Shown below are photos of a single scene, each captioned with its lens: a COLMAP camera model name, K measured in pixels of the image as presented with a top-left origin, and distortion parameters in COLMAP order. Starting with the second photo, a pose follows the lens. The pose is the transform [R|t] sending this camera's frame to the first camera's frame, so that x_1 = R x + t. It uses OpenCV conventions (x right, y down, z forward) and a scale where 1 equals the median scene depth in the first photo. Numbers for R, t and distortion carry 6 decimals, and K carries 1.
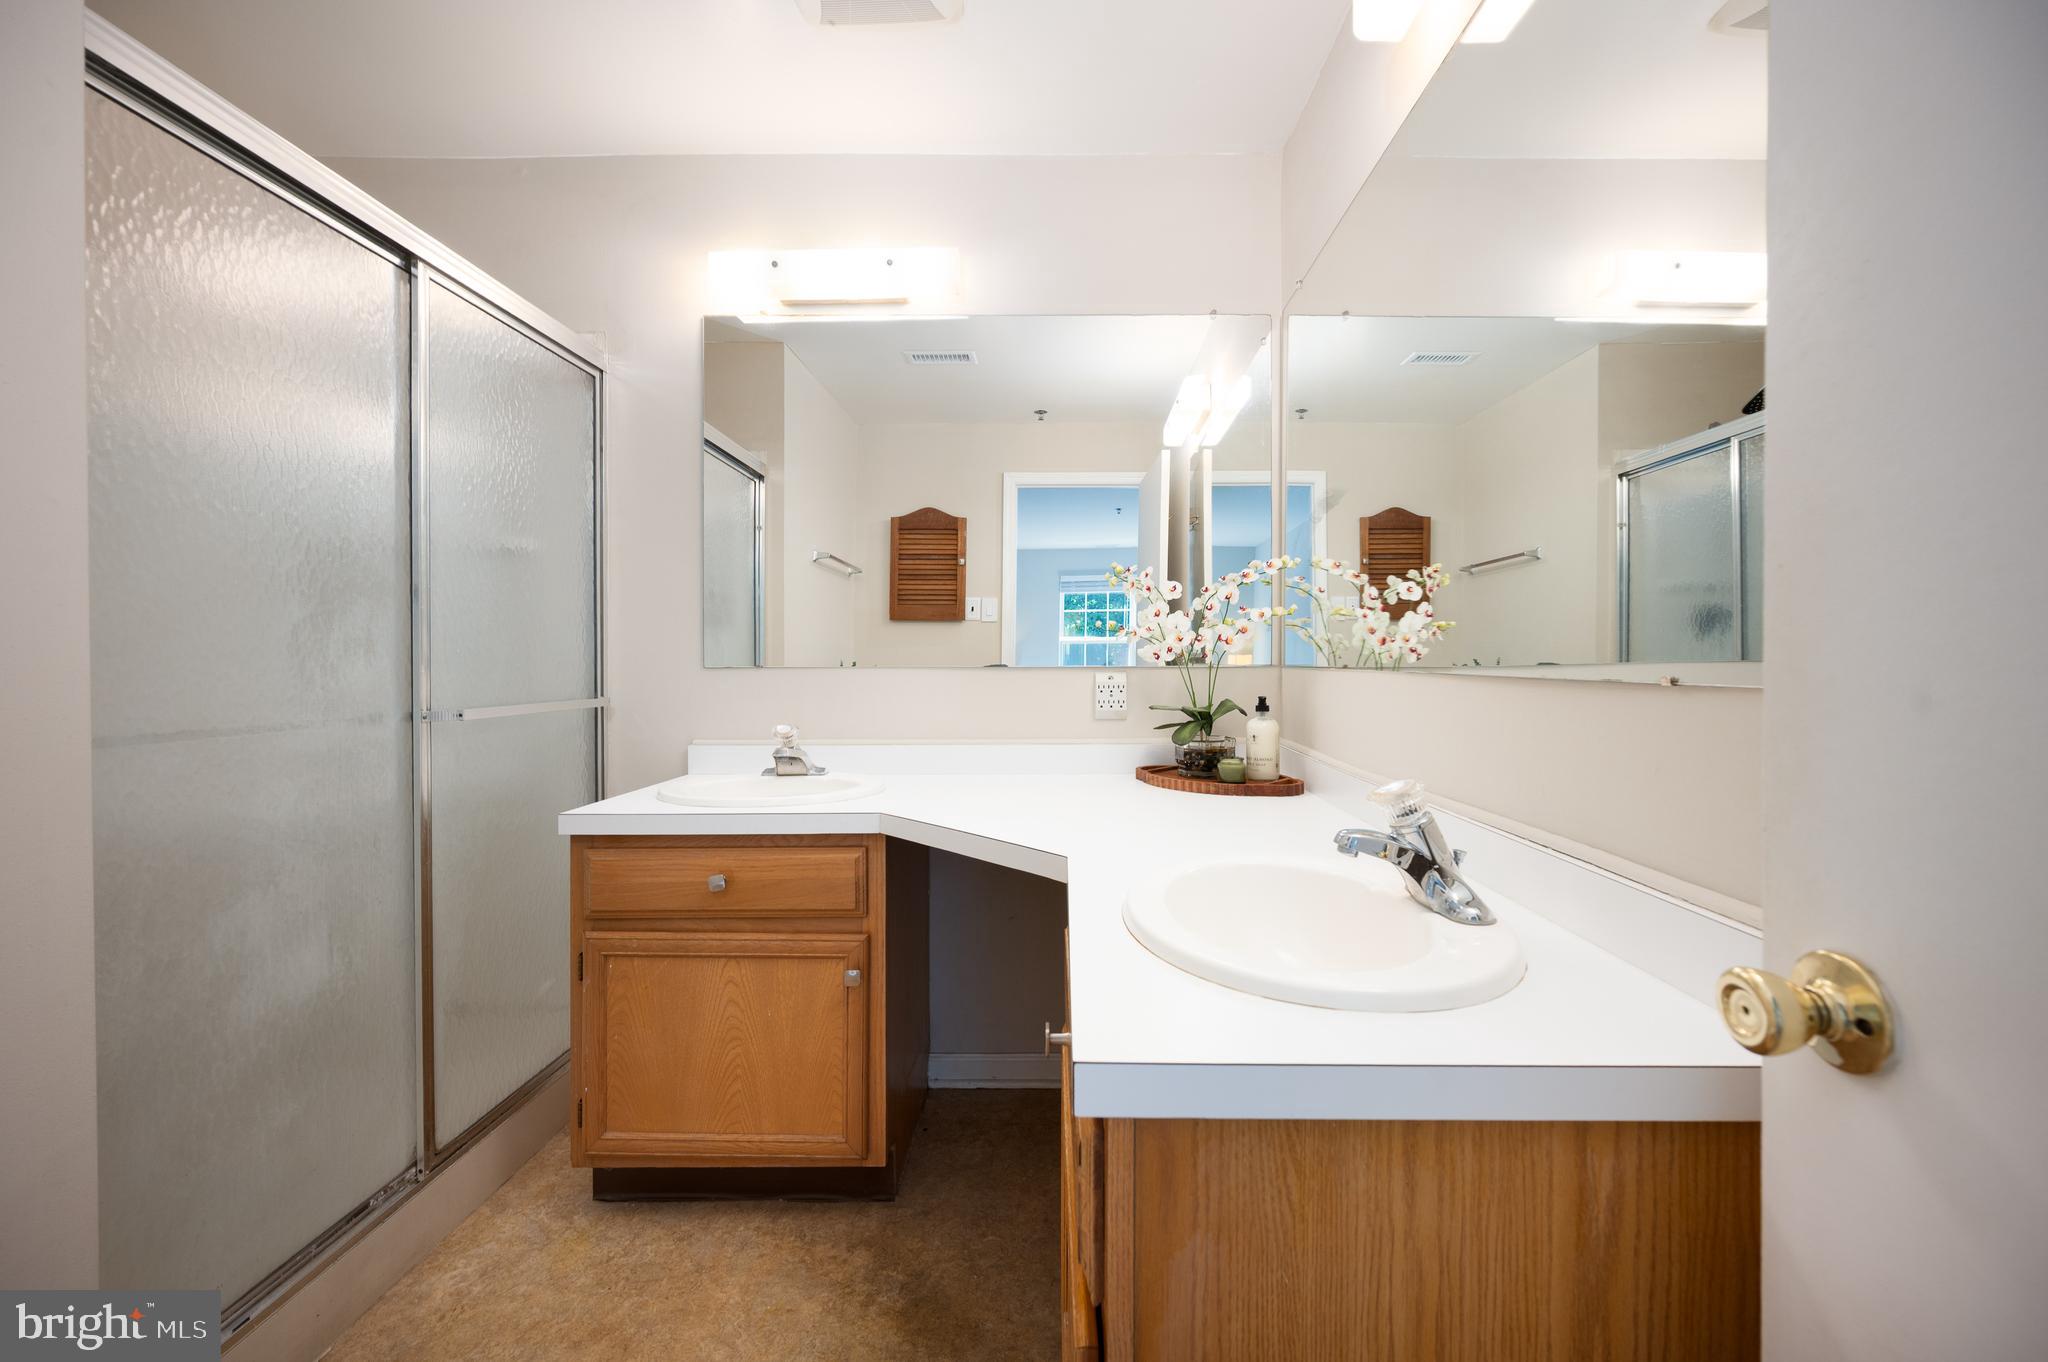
lens RADIAL K [[808.4, 0, 1048.6], [0, 808.4, 659.9], [0, 0, 1]] dist [-0.002161, -0.001116]
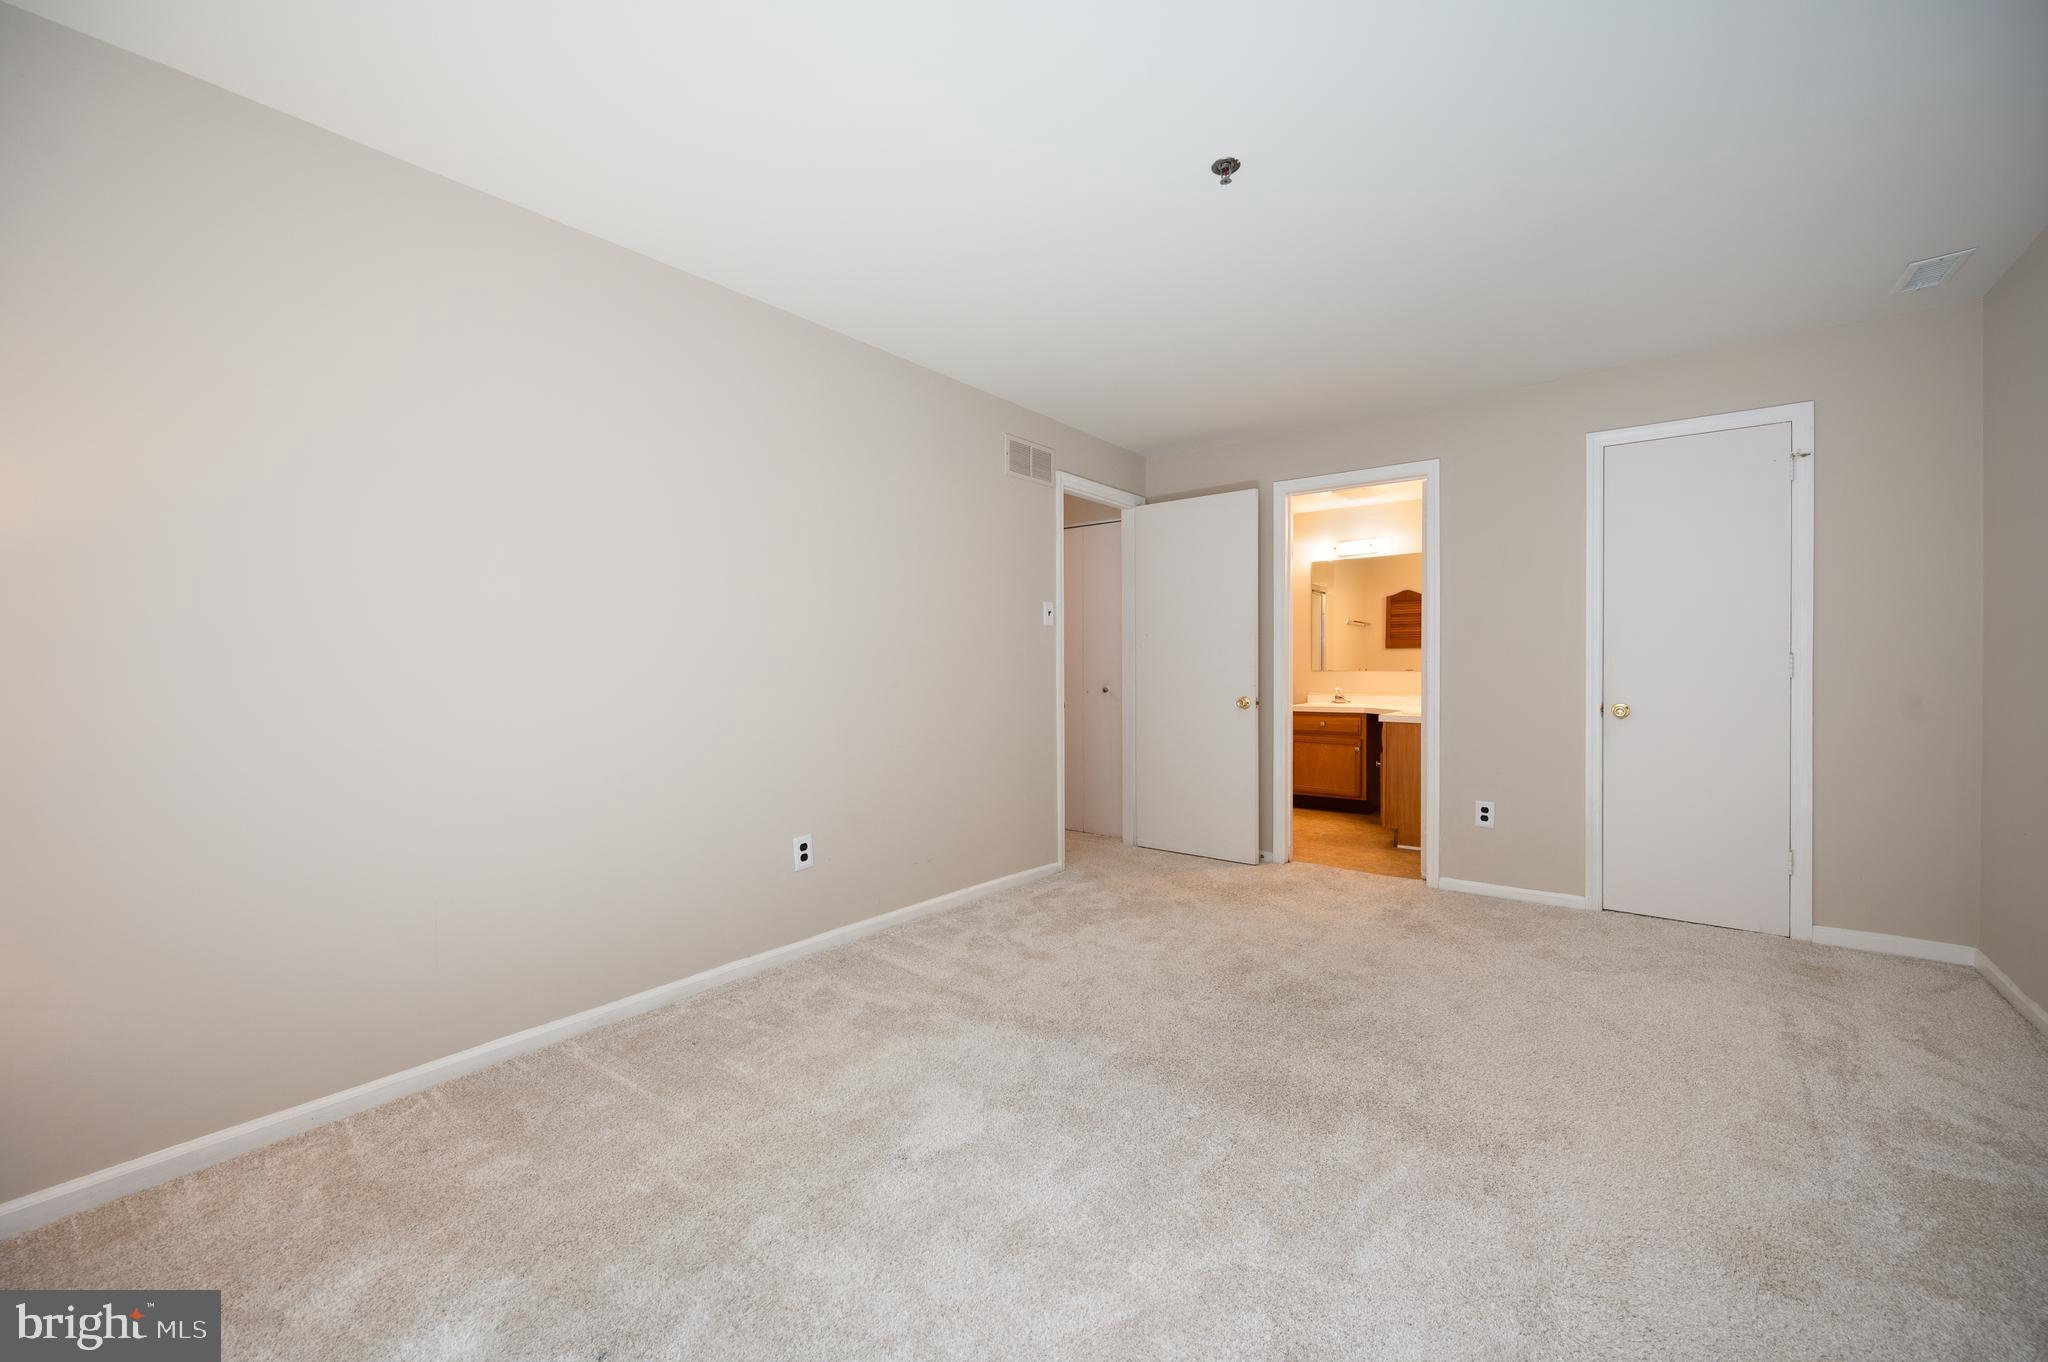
lens RADIAL K [[808.4, 0, 1039.0], [0, 808.4, 673.5], [0, 0, 1]] dist [-0.002161, -0.001116]
pose [[0.802319, 0.006178, -0.596863, 0.763605], [-0.003026, 0.999976, 0.006283, 0.007329], [0.596888, -0.003234, 0.802318, -2.731731]]
